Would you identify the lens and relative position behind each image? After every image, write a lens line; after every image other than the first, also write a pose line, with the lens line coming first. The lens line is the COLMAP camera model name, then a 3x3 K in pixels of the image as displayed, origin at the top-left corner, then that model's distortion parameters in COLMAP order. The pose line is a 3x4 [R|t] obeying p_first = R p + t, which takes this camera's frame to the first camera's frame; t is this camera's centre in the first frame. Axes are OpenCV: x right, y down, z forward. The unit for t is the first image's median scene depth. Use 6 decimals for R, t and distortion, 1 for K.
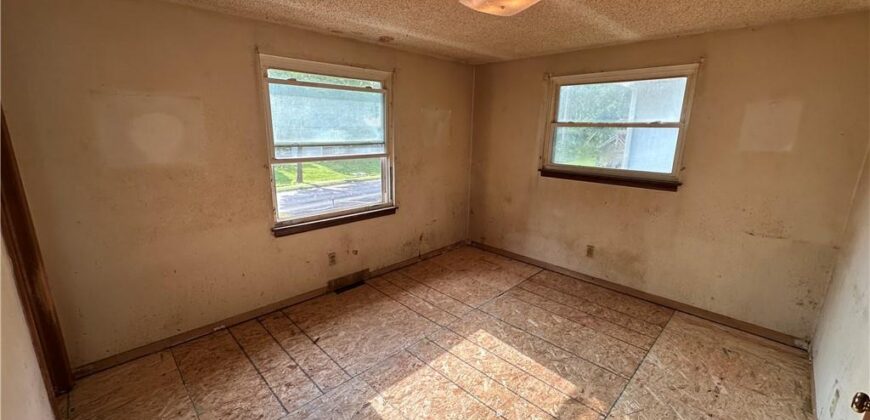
lens RADIAL K [[346.5, 0, 435.0], [0, 346.5, 210.3], [0, 0, 1]] dist [-0.000388, 0.000141]
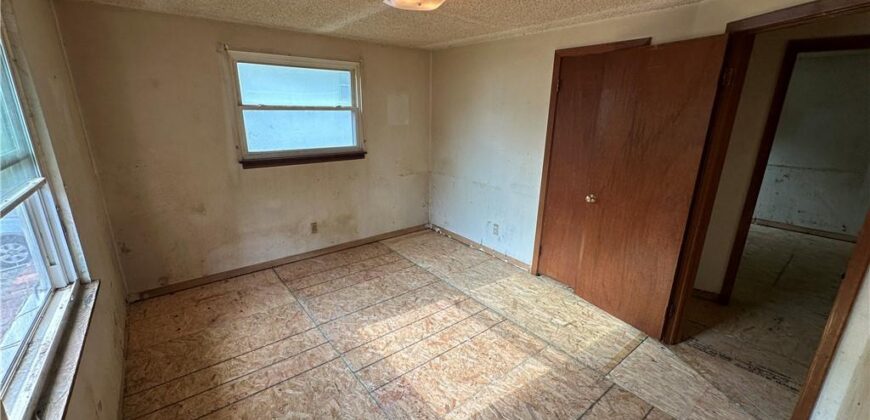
lens RADIAL K [[346.5, 0, 431.0], [0, 346.5, 209.9], [0, 0, 1]] dist [-0.000388, 0.000141]
pose [[0.117676, -0.288759, 0.950142, -0.550350], [0.223620, 0.939921, 0.257957, -0.139103], [-0.967547, 0.182115, 0.175179, 0.489718]]
